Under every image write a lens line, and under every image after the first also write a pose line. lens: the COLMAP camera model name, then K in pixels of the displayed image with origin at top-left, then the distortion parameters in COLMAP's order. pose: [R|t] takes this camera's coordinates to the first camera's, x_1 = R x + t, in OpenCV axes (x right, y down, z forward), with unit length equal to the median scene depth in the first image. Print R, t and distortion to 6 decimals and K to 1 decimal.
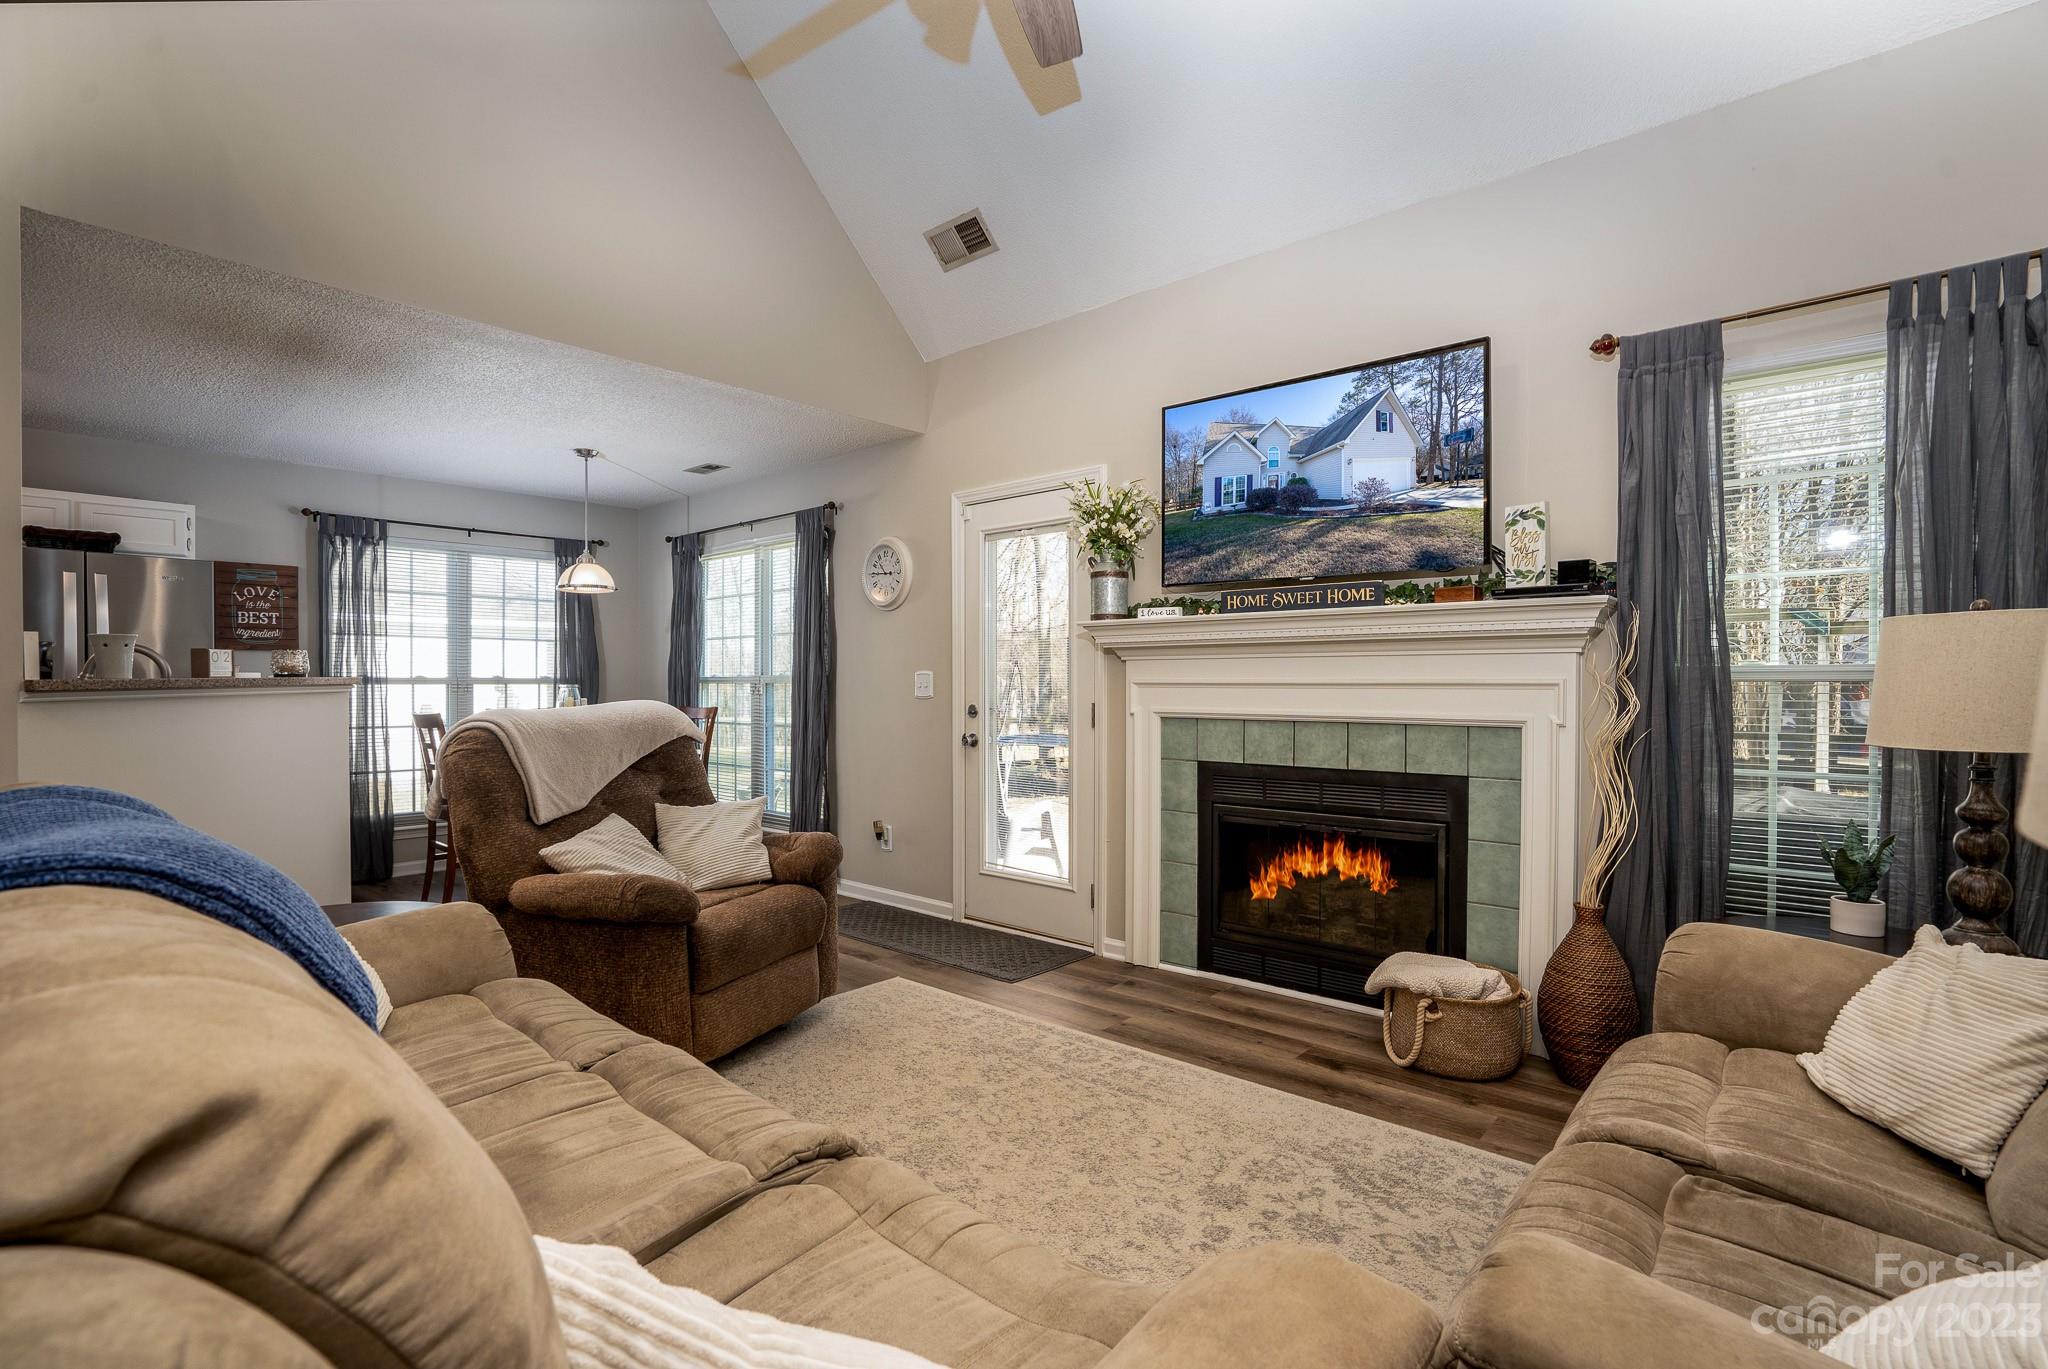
lens RADIAL K [[977.0, 0, 1024.0], [0, 977.0, 684.5], [0, 0, 1]] dist [-0.066458, 0.024092]
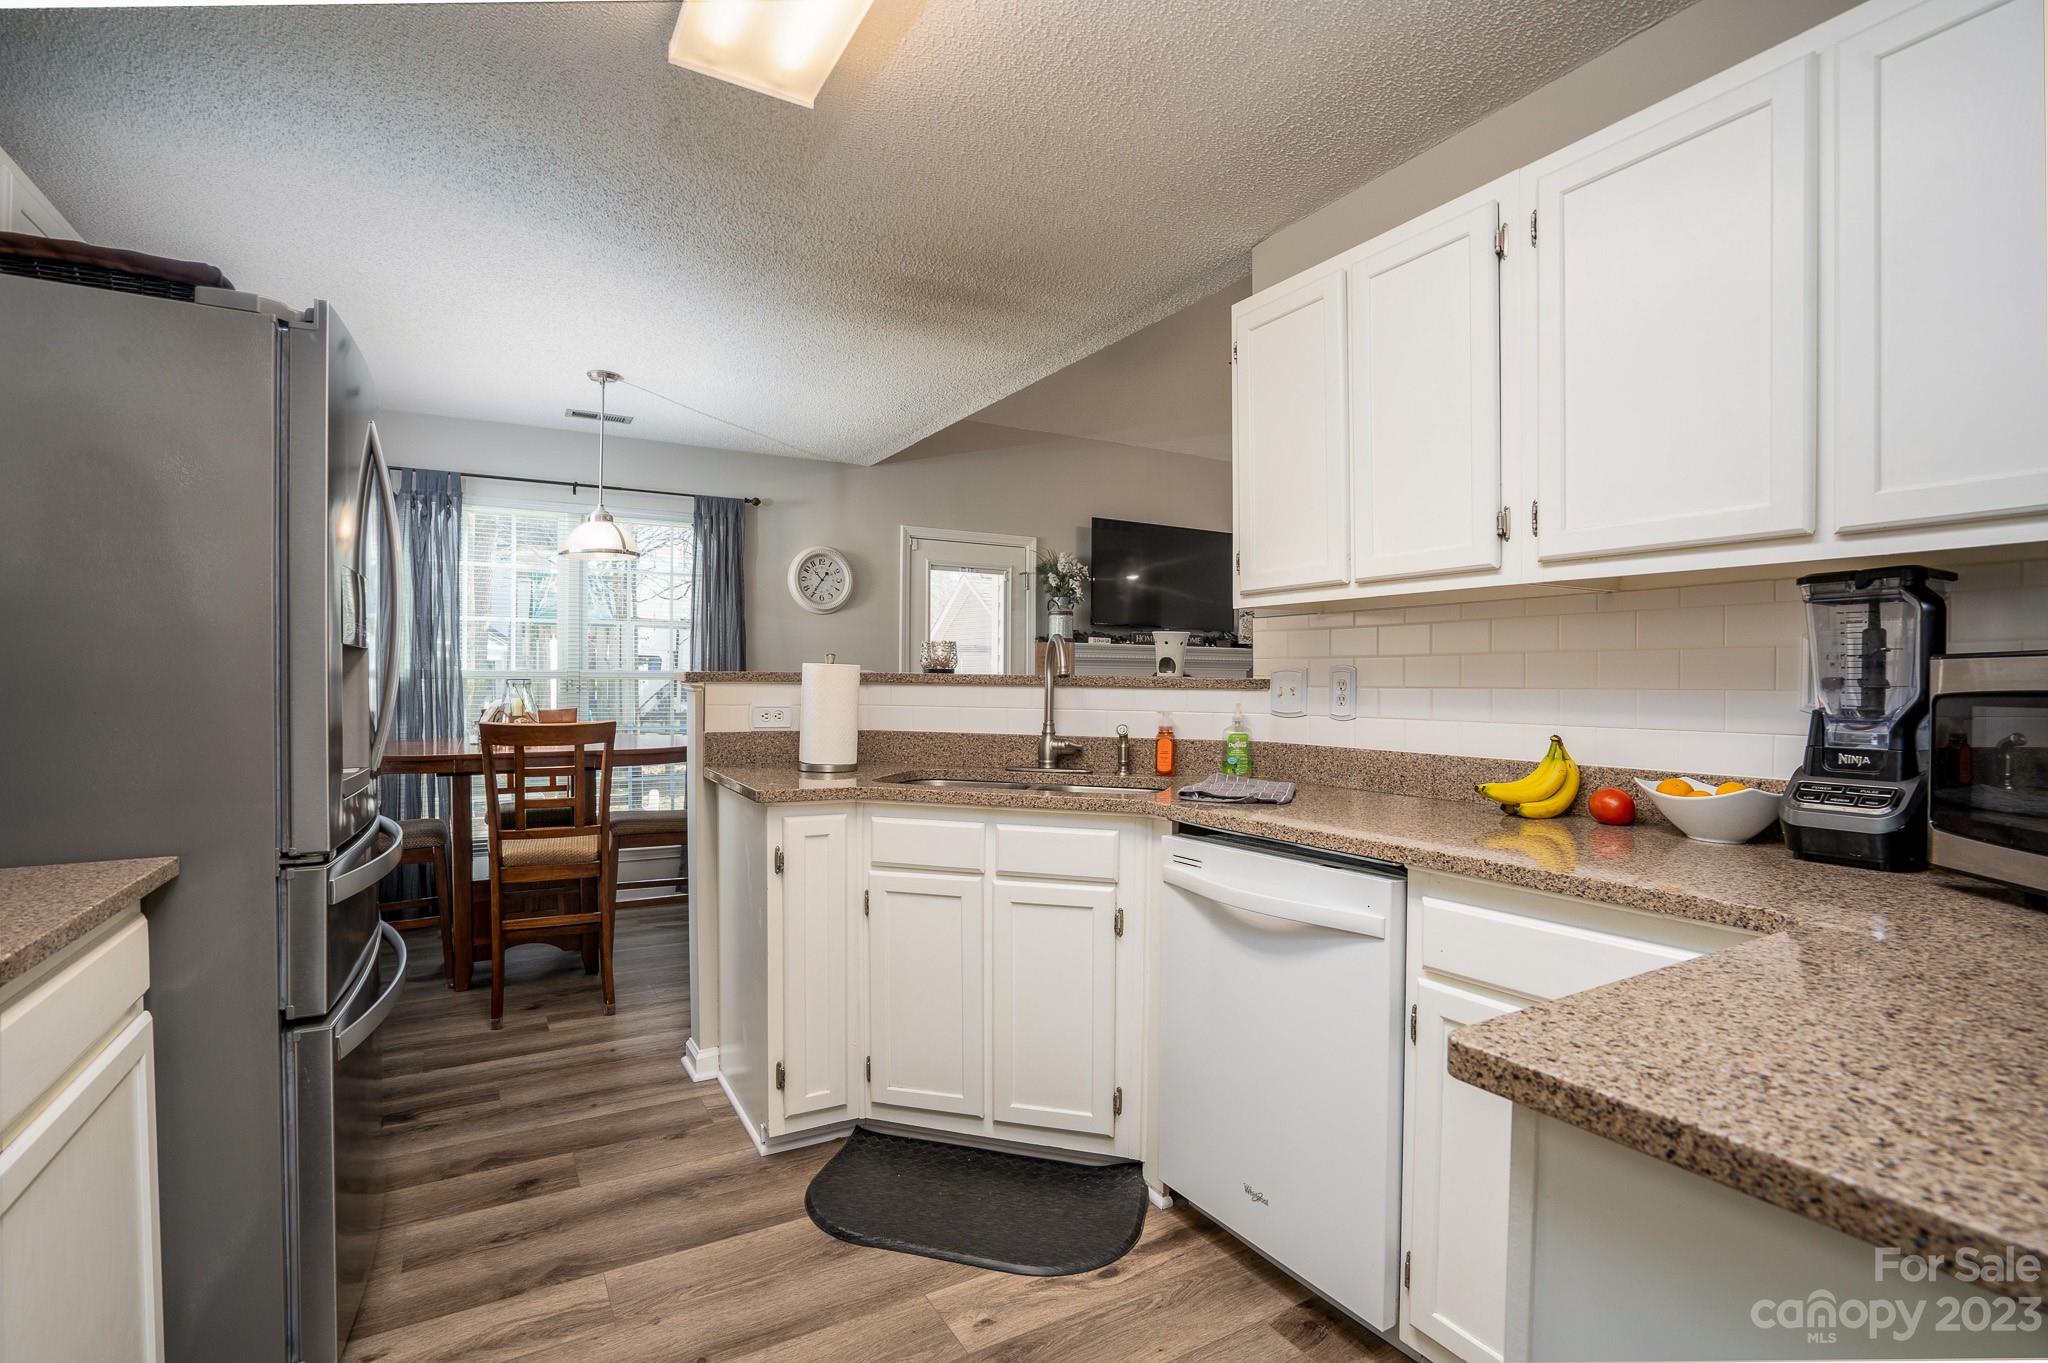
lens RADIAL K [[977.0, 0, 1024.0], [0, 977.0, 681.5], [0, 0, 1]] dist [-0.066458, 0.024092]
pose [[0.304008, 0.002170, 0.952667, -1.566808], [-0.007976, 0.999968, 0.000268, -0.002734], [-0.952636, -0.007680, 0.304016, 0.643463]]
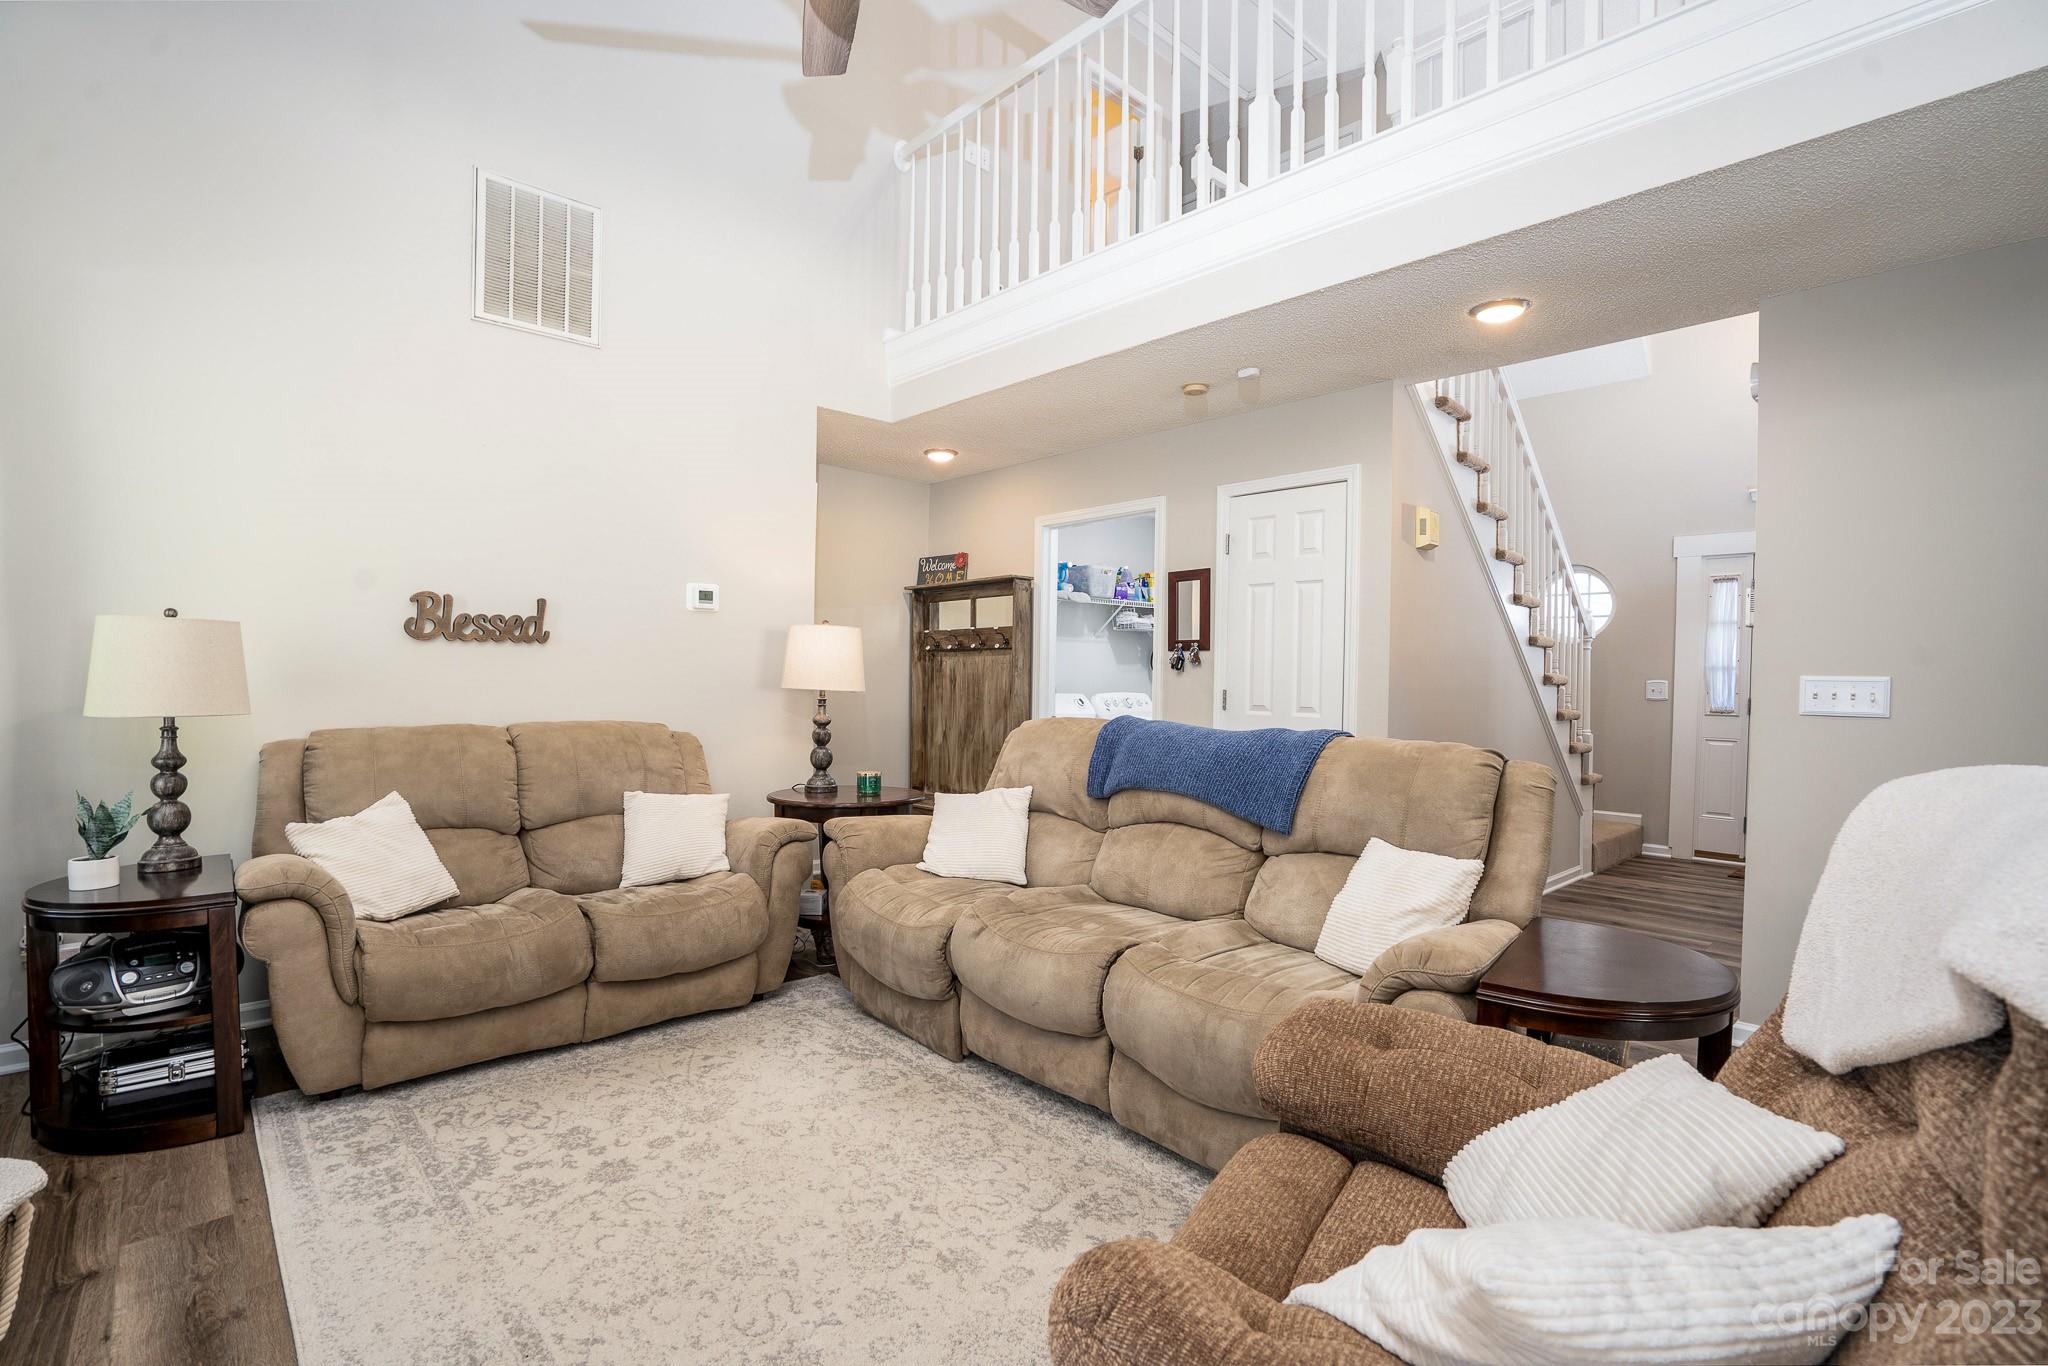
lens RADIAL K [[927.4, 0, 1024.0], [0, 927.4, 683.0], [0, 0, 1]] dist [-0.074673, 0.018054]
pose [[-0.996599, -0.011301, 0.081631, -0.182601], [-0.011095, 0.999934, 0.002970, 0.001564], [-0.081659, 0.002054, -0.996658, 1.156678]]
